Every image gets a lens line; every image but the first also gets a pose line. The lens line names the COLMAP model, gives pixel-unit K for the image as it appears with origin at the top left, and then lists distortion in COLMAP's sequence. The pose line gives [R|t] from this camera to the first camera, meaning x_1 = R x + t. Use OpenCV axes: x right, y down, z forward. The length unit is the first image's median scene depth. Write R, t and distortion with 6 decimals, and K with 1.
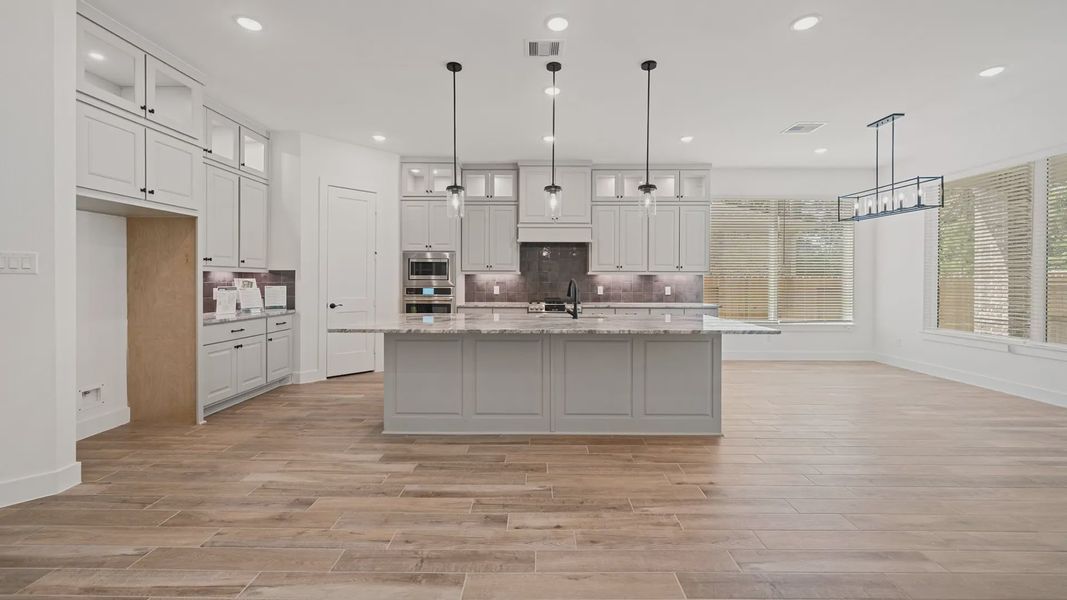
lens RADIAL K [[412.5, 0, 534.8], [0, 412.5, 280.4], [0, 0, 1]] dist [-0.000375, 0.000040]
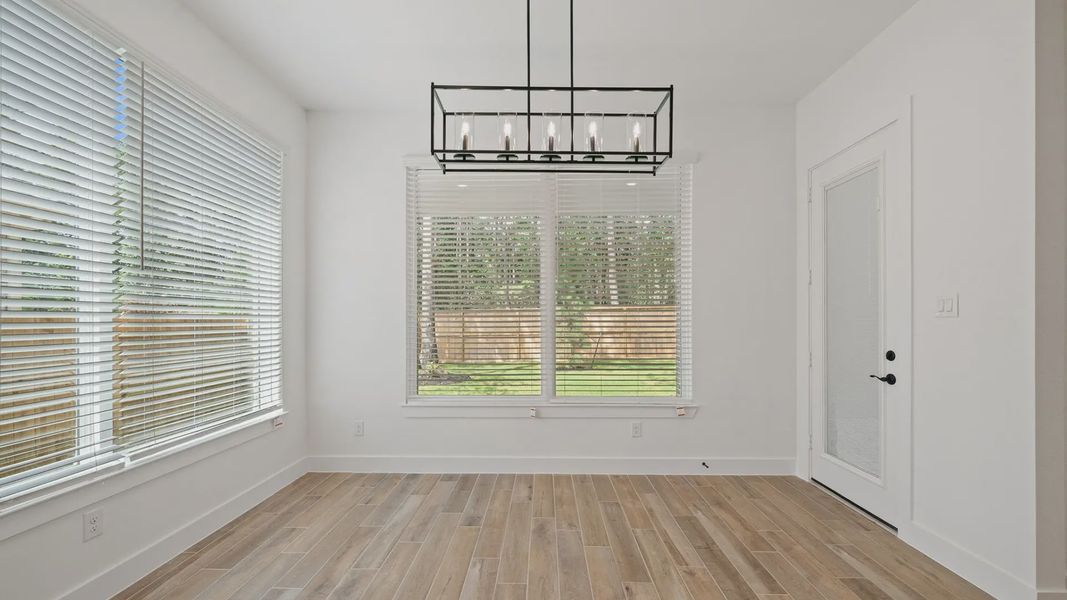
lens RADIAL K [[417.4, 0, 536.1], [0, 417.4, 319.5], [0, 0, 1]] dist [-0.000599, 0.000248]
pose [[0.007942, 0.001153, 0.999968, 0.323320], [0.001239, 0.999999, -0.001163, 0.000204], [-0.999968, 0.001248, 0.007940, 0.769597]]
